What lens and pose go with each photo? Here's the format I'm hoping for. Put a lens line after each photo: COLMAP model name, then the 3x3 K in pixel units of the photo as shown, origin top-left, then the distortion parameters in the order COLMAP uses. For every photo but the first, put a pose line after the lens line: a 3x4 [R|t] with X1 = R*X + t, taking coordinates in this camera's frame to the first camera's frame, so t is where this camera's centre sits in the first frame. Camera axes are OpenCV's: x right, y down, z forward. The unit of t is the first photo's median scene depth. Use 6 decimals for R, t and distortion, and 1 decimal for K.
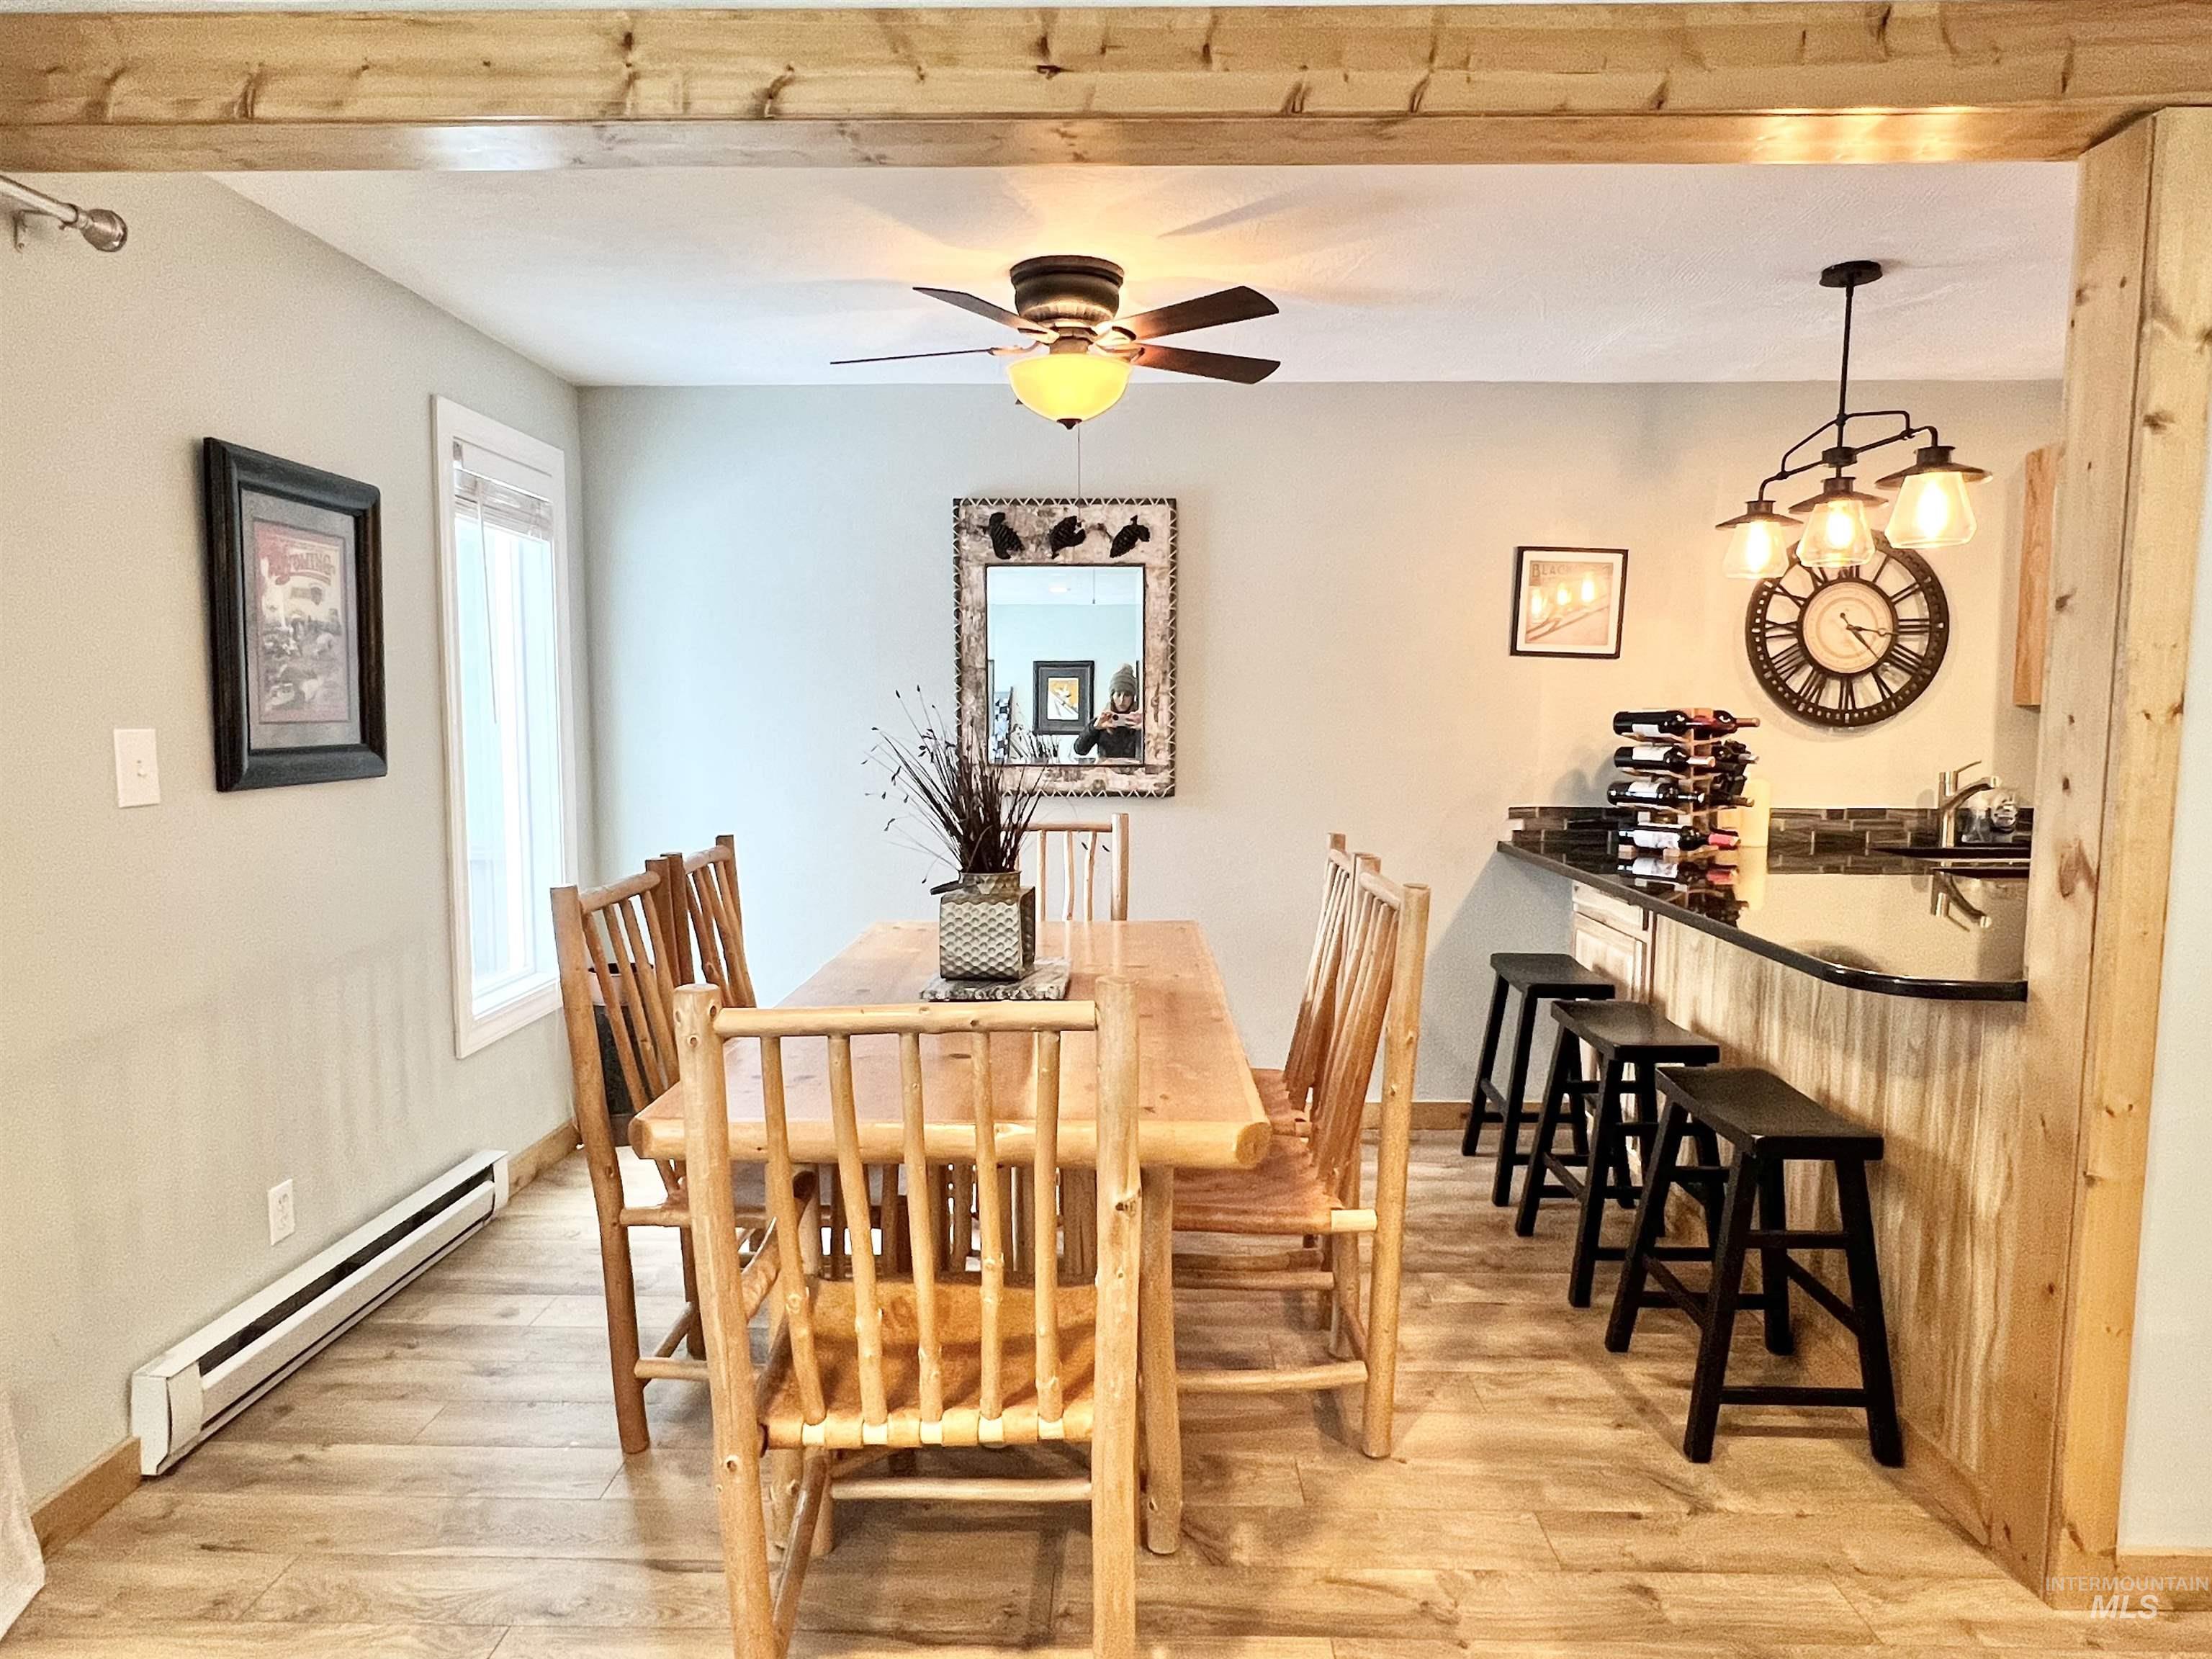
lens RADIAL K [[1322.8, 0, 1106.1], [0, 1322.8, 837.8], [0, 0, 1]] dist [-0.001082, -0.000364]
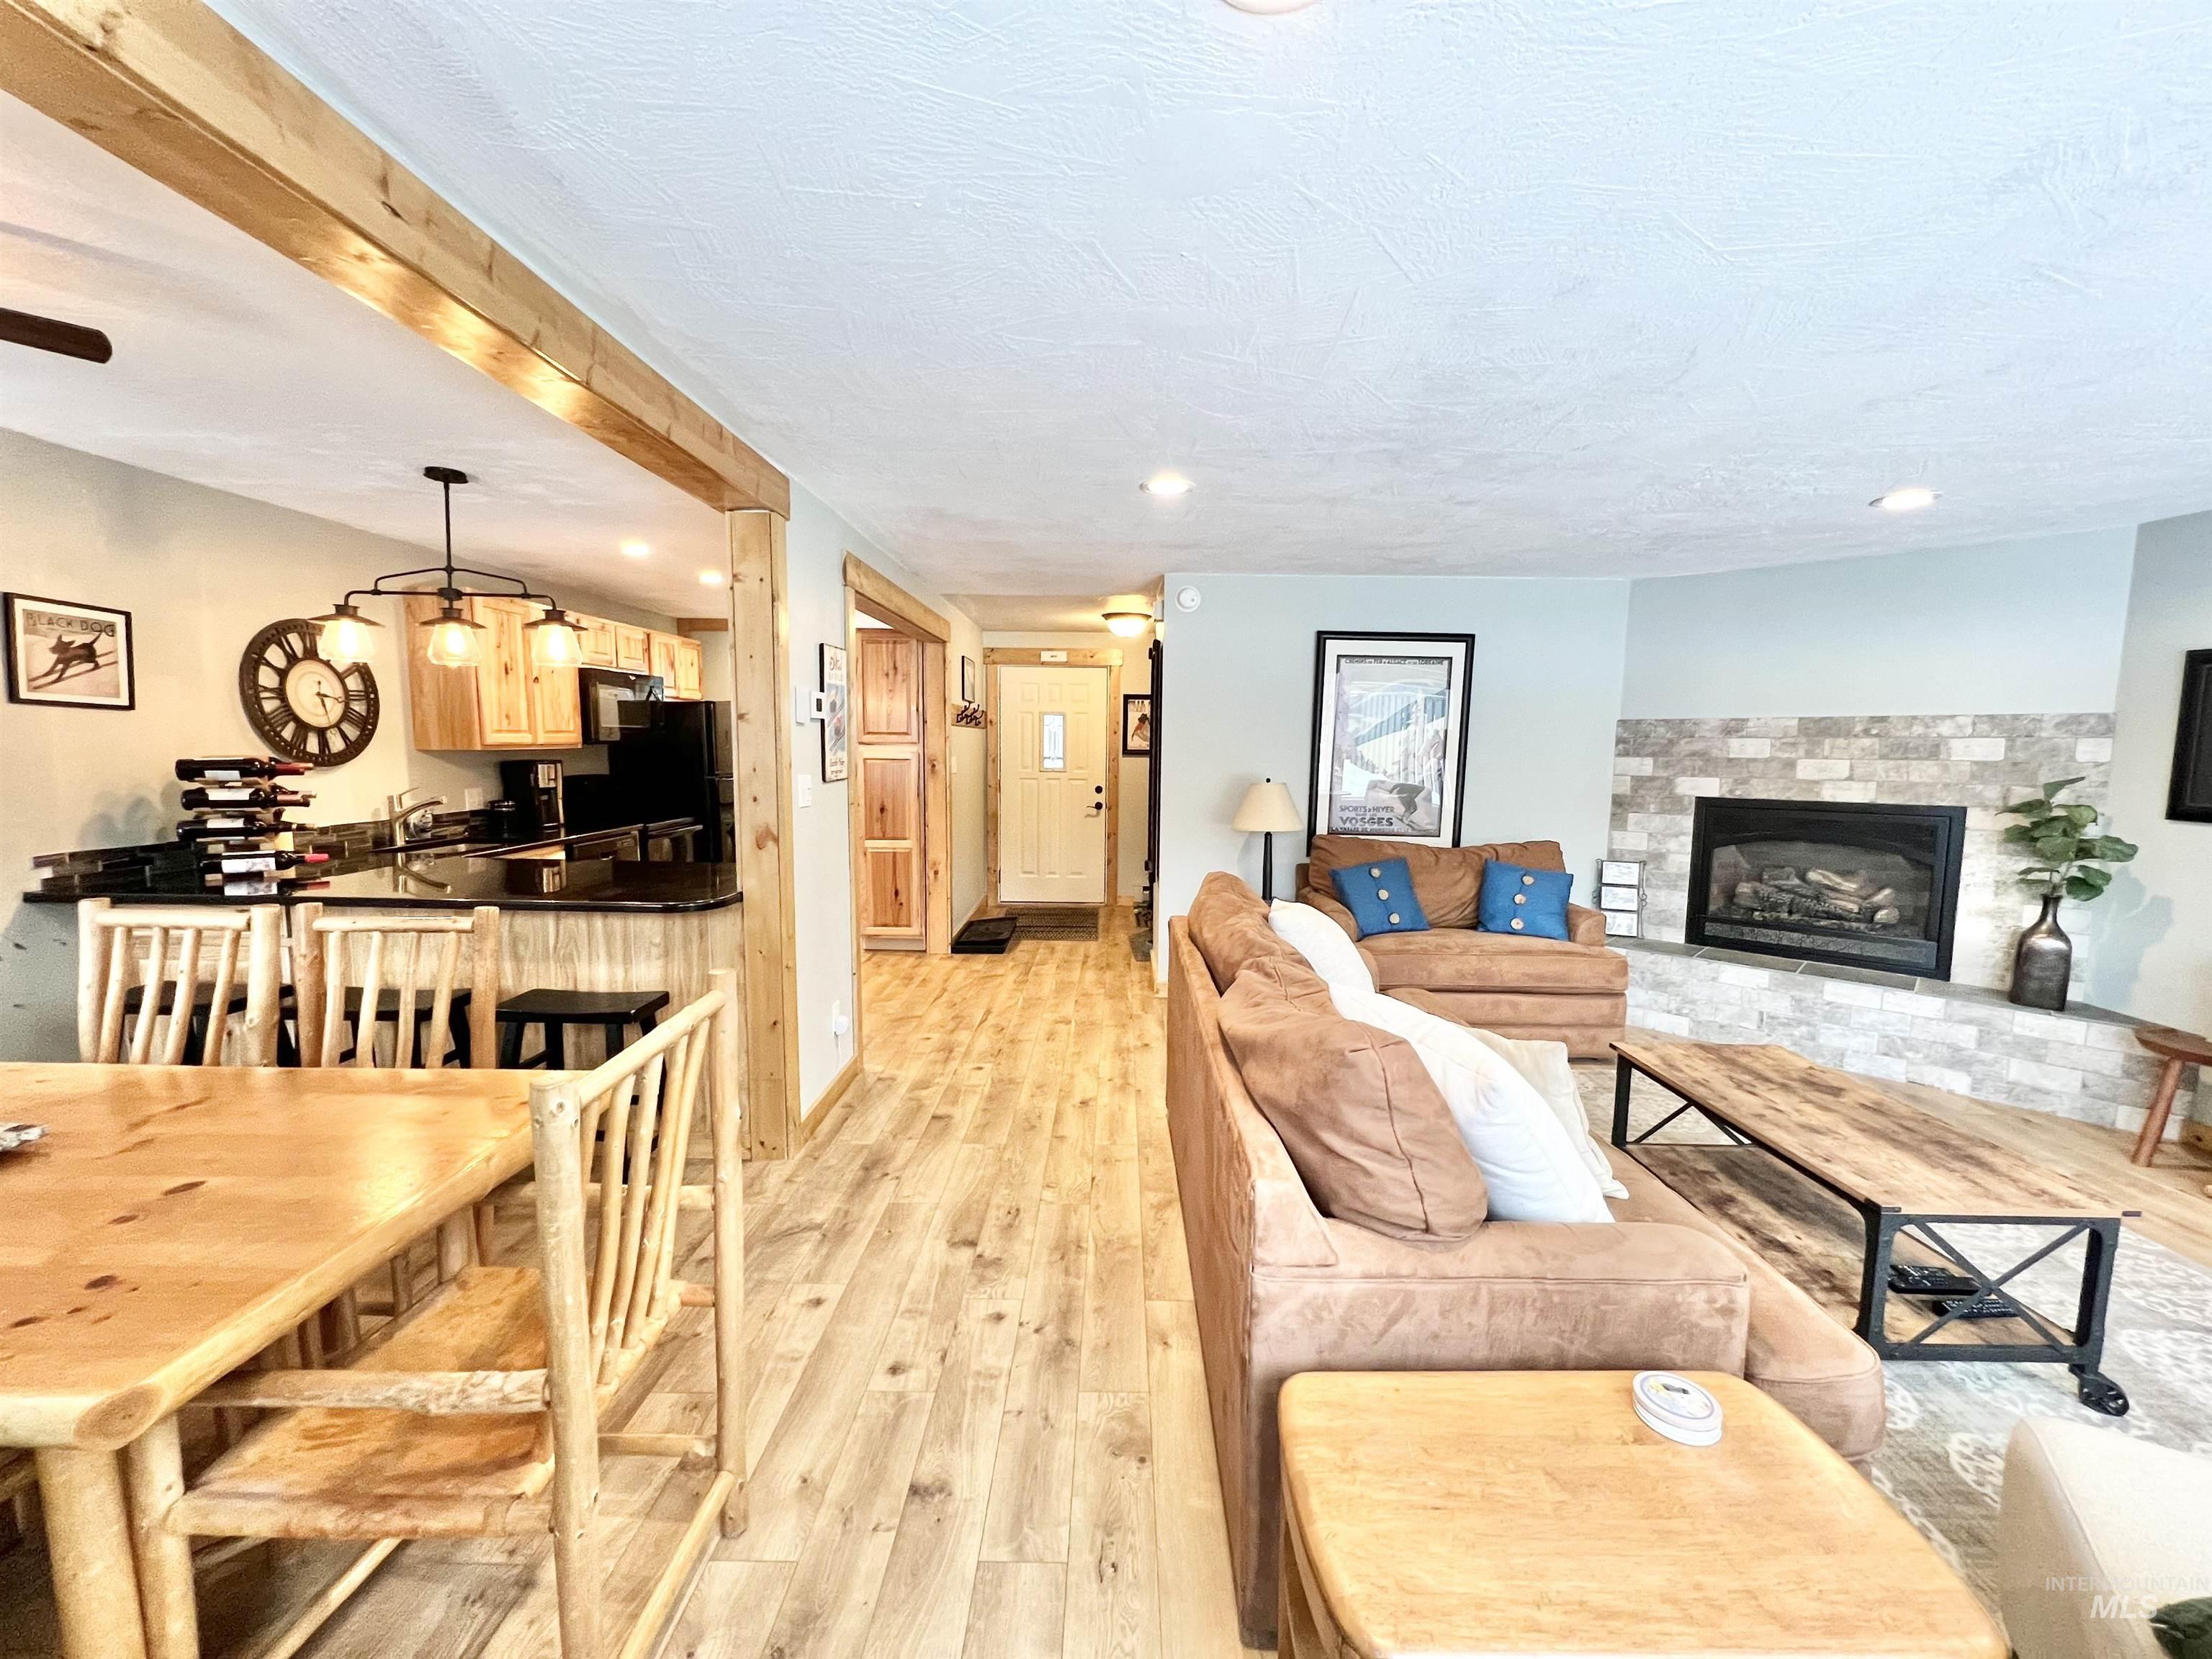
lens RADIAL K [[885.1, 0, 1108.9], [0, 885.1, 832.2], [0, 0, 1]] dist [0.000237, -0.000232]
pose [[-0.011374, -0.100797, 0.994842, -0.370128], [0.083972, 0.991296, 0.101397, -0.041768], [-0.996403, 0.084692, -0.002811, 0.201147]]
